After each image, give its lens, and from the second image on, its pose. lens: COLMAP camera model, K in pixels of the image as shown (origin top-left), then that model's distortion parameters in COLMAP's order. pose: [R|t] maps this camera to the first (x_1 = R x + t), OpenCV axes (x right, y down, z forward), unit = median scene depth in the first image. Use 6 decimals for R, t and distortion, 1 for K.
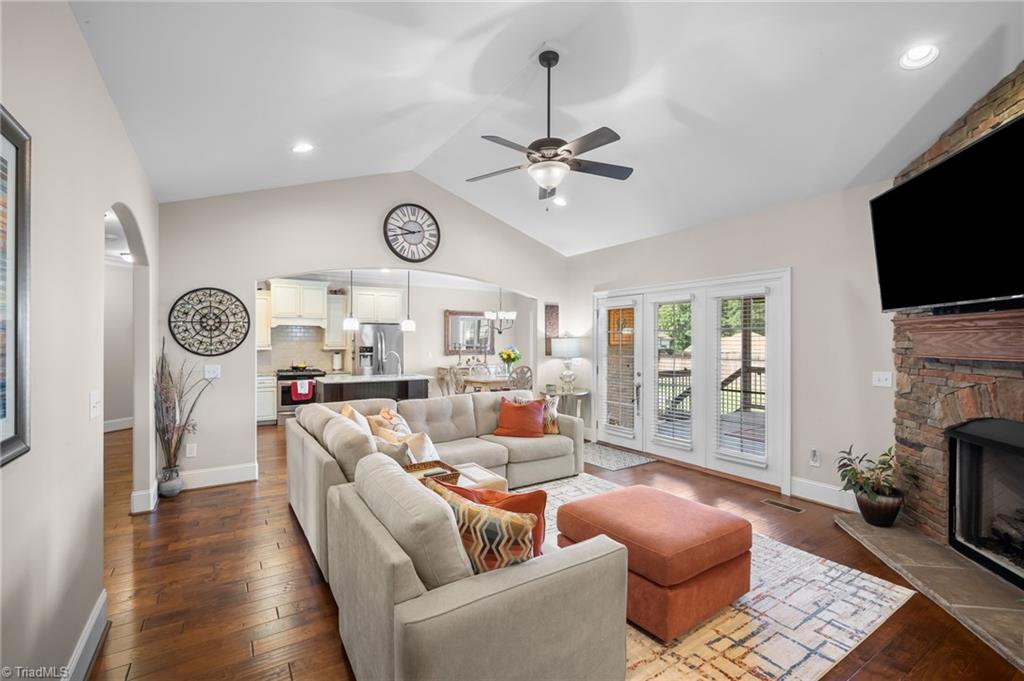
lens RADIAL K [[455.3, 0, 514.5], [0, 455.3, 343.0], [0, 0, 1]] dist [-0.003749, 0.003759]
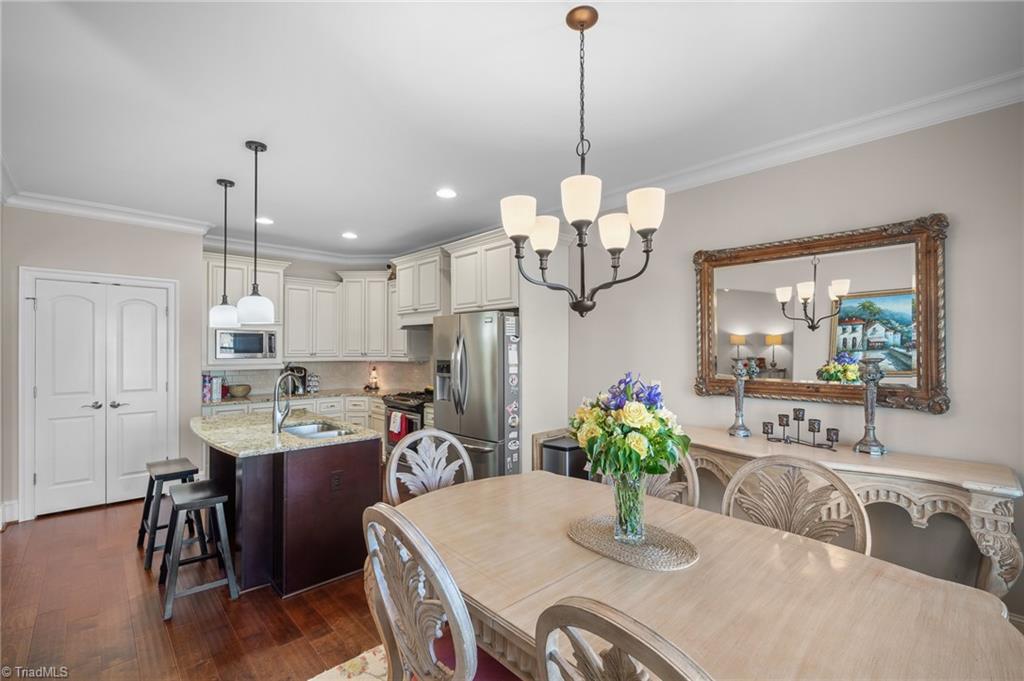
lens RADIAL K [[455.3, 0, 512.6], [0, 455.3, 347.4], [0, 0, 1]] dist [-0.003749, 0.003759]
pose [[0.162913, -0.005386, -0.986626, 0.148583], [-0.005942, 0.999962, -0.006440, -0.003162], [0.986623, 0.006912, 0.162875, 0.852267]]
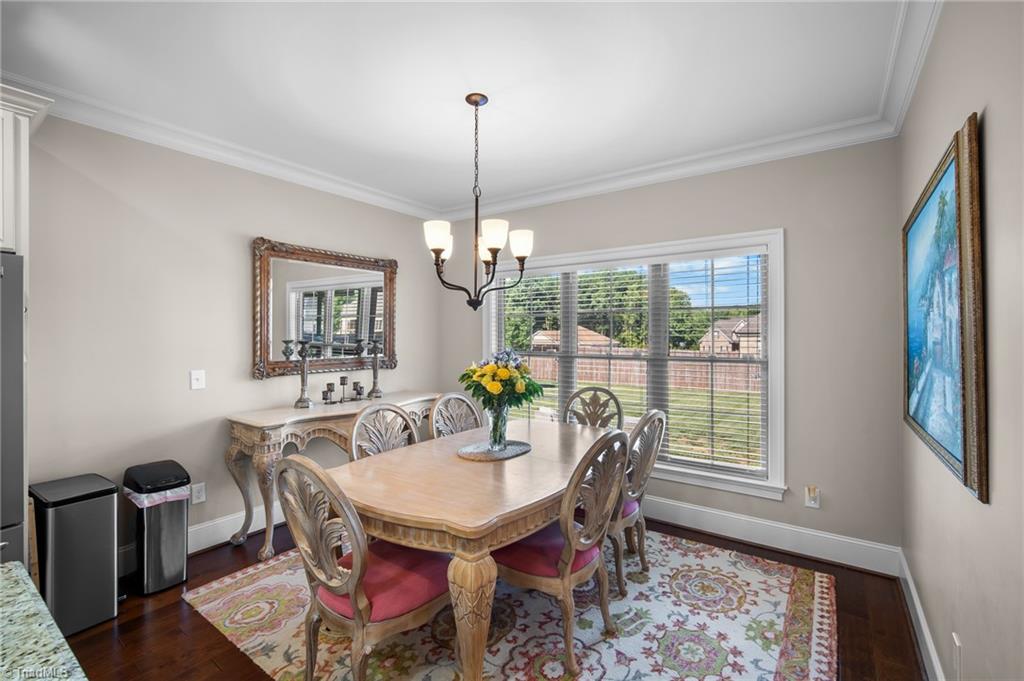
lens RADIAL K [[455.3, 0, 507.8], [0, 455.3, 334.0], [0, 0, 1]] dist [-0.003749, 0.003759]
pose [[0.939209, -0.004388, 0.343318, -0.098230], [0.005750, 0.999979, -0.002950, -0.002529], [-0.343297, 0.004744, 0.939215, 0.661219]]
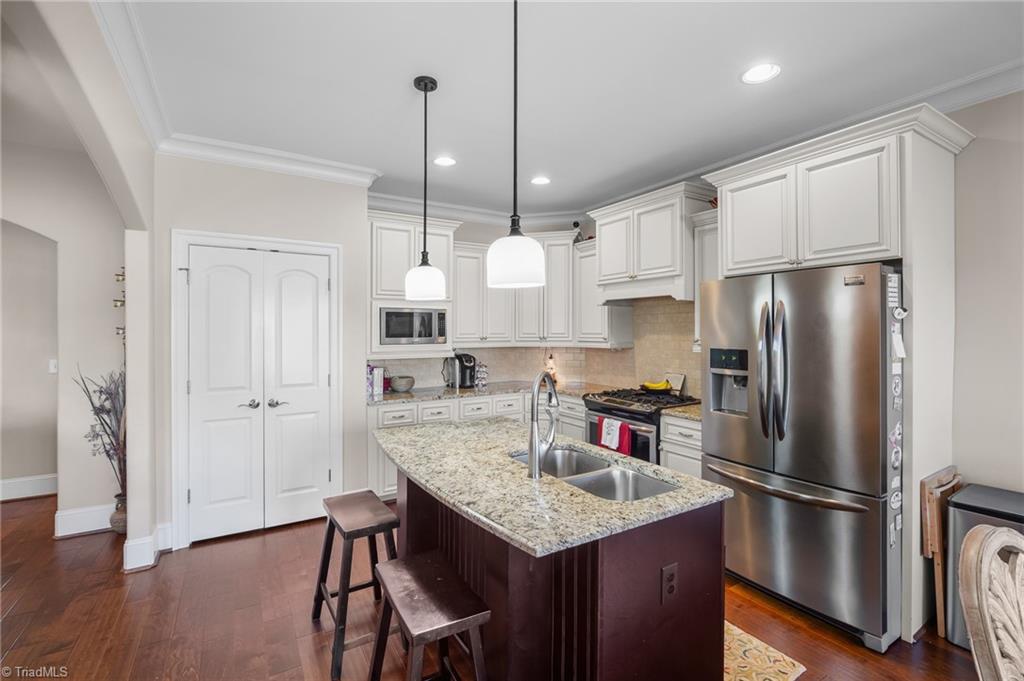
lens RADIAL K [[455.3, 0, 510.3], [0, 455.3, 330.4], [0, 0, 1]] dist [-0.003749, 0.003759]
pose [[-0.036326, -0.004728, -0.999329, -0.006662], [-0.003552, 0.999983, -0.004602, -0.002959], [0.999334, 0.003382, -0.036342, 0.738713]]
